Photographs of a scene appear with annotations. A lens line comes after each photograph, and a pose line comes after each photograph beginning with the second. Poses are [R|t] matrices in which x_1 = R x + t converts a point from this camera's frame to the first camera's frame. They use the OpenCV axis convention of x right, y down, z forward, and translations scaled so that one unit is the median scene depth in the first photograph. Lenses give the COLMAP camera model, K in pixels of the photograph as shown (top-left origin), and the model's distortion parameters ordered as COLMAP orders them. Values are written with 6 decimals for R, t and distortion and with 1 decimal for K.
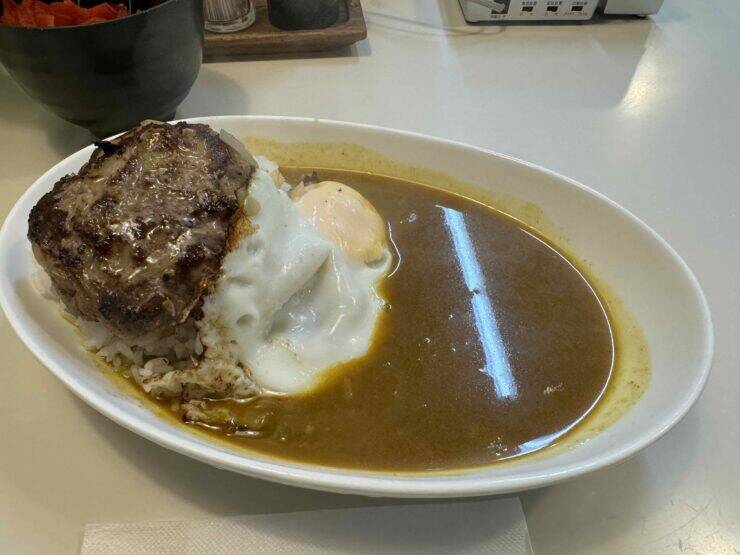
lens RADIAL K [[521.3, 0, 361.5], [0, 521.3, 274.4], [0, 0, 1]] dist [-0.027776, -0.003184]
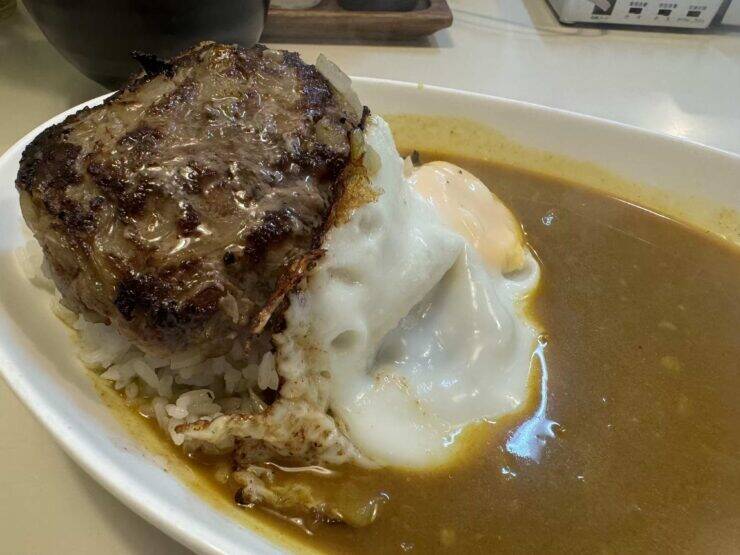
lens RADIAL K [[539.2, 0, 370.0], [0, 539.2, 277.5], [0, 0, 1]] dist [-0.042964, 0.004174]
pose [[0.997029, 0.075540, -0.015089, -0.190386], [-0.076349, 0.995076, -0.063208, 0.052187], [0.010240, 0.064172, 0.997886, 0.356930]]
